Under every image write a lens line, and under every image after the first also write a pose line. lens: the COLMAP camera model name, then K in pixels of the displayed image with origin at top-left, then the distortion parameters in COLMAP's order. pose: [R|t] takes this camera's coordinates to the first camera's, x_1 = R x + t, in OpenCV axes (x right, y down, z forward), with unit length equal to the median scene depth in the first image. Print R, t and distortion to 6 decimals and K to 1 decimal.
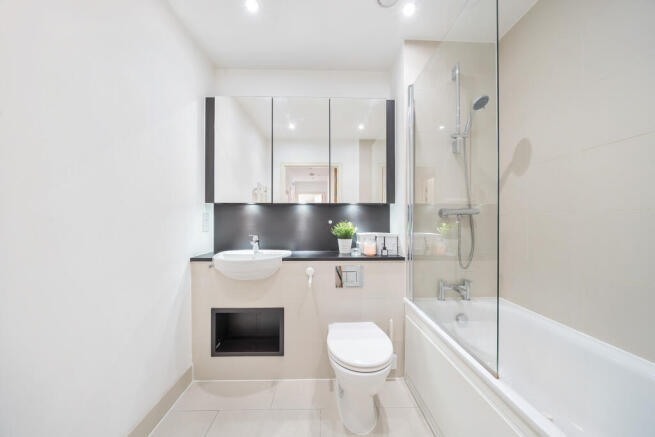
lens RADIAL K [[225.3, 0, 326.9], [0, 225.3, 220.5], [0, 0, 1]] dist [-0.001237, -0.000288]
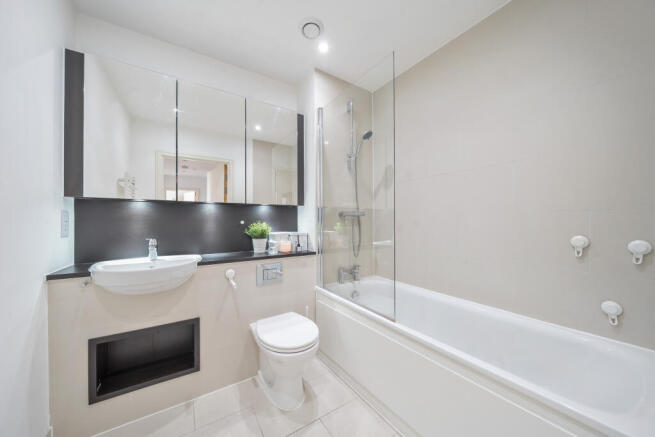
lens RADIAL K [[225.3, 0, 326.9], [0, 225.3, 220.5], [0, 0, 1]] dist [-0.001237, -0.000288]
pose [[0.851161, -0.001496, 0.524902, -0.221774], [0.001948, 0.999998, -0.000309, -0.000533], [-0.524901, 0.001285, 0.851163, -0.038228]]
